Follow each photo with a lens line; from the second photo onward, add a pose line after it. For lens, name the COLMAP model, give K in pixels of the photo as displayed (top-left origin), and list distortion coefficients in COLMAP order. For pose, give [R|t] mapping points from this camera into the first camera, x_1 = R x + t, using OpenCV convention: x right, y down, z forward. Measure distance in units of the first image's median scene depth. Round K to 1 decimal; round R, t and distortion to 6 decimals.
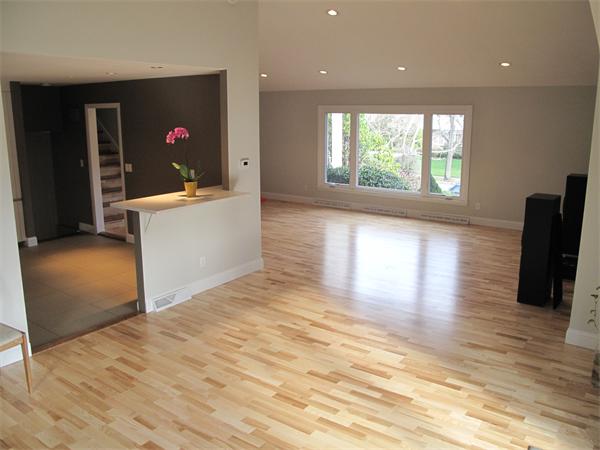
lens RADIAL K [[498.3, 0, 300.0], [0, 498.3, 225.0], [0, 0, 1]] dist [-0.123583, 0.014418]
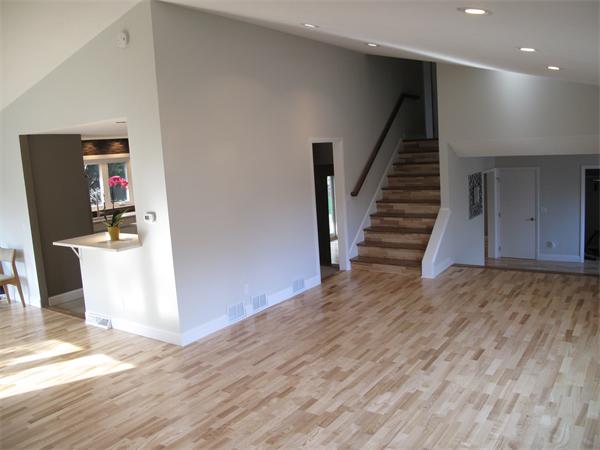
lens RADIAL K [[498.3, 0, 300.0], [0, 498.3, 225.0], [0, 0, 1]] dist [-0.123583, 0.014418]
pose [[-0.009558, 0.131237, -0.991305, 0.690728], [-0.144364, 0.980783, 0.131236, -0.236268], [0.989478, 0.144363, 0.009572, 1.201193]]
